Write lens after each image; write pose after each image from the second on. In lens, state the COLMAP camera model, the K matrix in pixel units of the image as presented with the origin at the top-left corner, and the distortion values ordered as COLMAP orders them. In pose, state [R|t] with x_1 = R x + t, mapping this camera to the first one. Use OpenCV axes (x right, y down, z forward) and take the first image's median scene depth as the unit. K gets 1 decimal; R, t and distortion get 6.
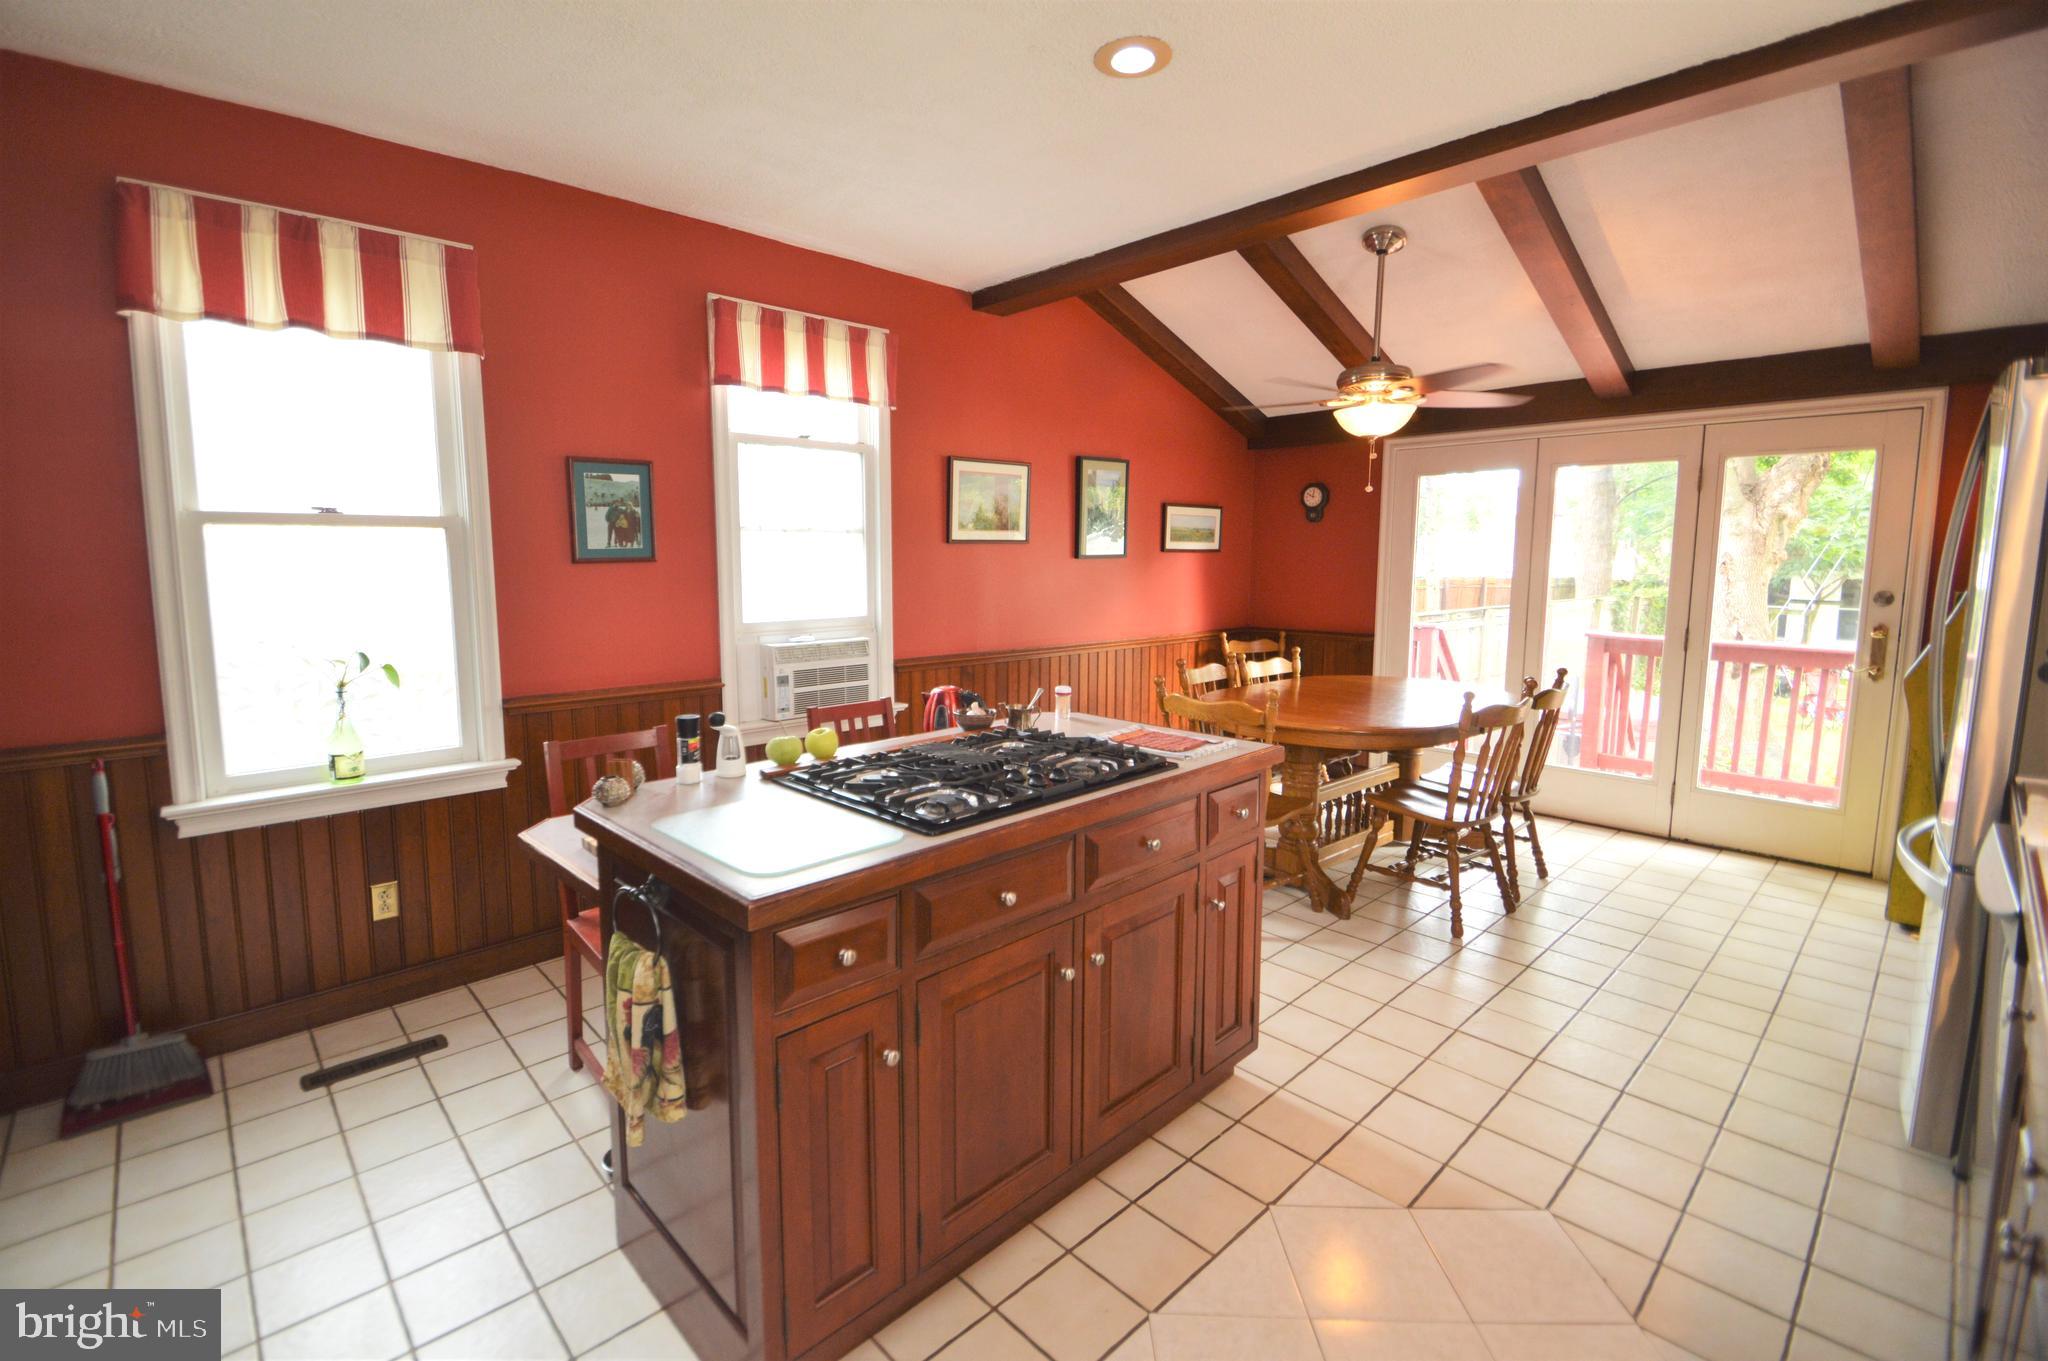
lens RADIAL K [[905.6, 0, 1016.4], [0, 905.6, 667.9], [0, 0, 1]] dist [-0.006065, -0.007736]
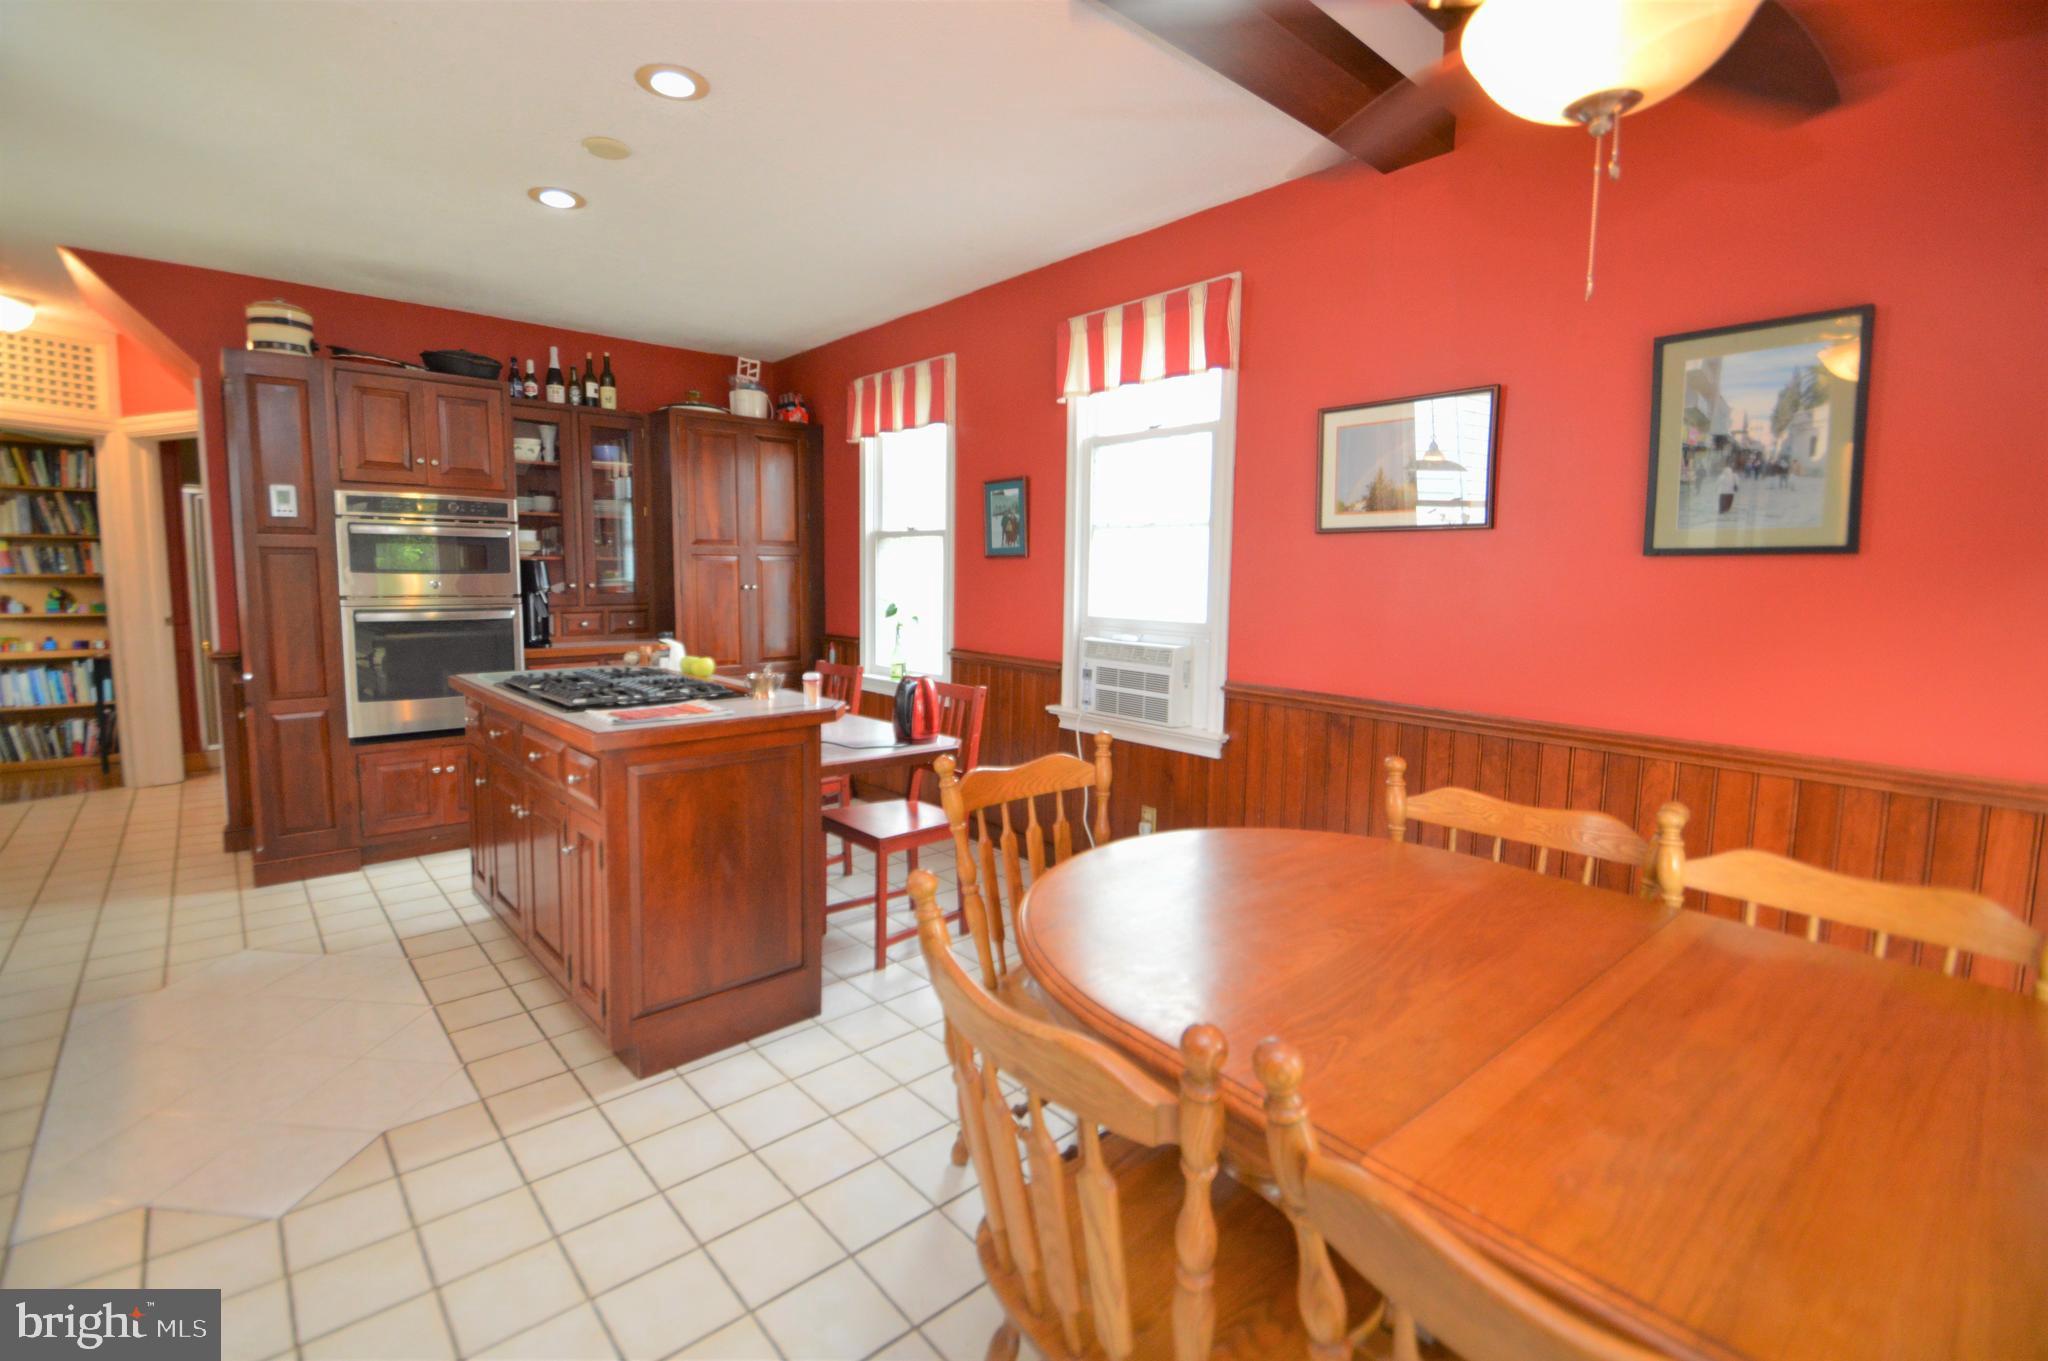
lens RADIAL K [[905.6, 0, 1018.9], [0, 905.6, 674.9], [0, 0, 1]] dist [-0.006065, -0.007736]
pose [[-0.023102, 0.113391, -0.993282, 0.711105], [-0.135330, 0.984047, 0.115485, -0.086768], [0.990531, 0.137089, -0.007388, 0.869195]]
